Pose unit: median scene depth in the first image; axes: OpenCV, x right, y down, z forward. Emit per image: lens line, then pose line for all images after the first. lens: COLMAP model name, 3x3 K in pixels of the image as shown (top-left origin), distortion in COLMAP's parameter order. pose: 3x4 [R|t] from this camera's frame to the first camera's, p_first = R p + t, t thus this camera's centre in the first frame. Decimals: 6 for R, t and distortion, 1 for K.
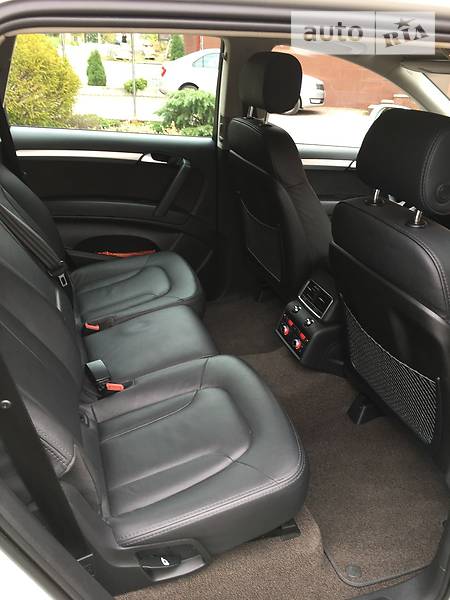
lens RADIAL K [[507.2, 0, 223.1], [0, 507.2, 295.5], [0, 0, 1]] dist [0.050074, -0.047359]
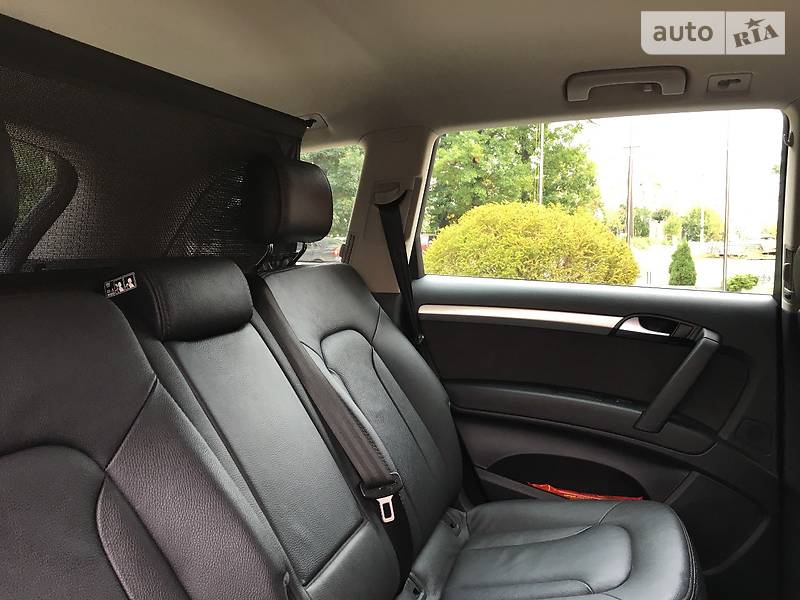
lens RADIAL K [[676.3, 0, 400.3], [0, 676.3, 302.1], [0, 0, 1]] dist [0.050074, -0.047359]
pose [[0.808248, -0.004822, -0.588823, 0.085020], [-0.210935, 0.931235, -0.297167, -0.016947], [0.549765, 0.364388, 0.751652, 0.283089]]
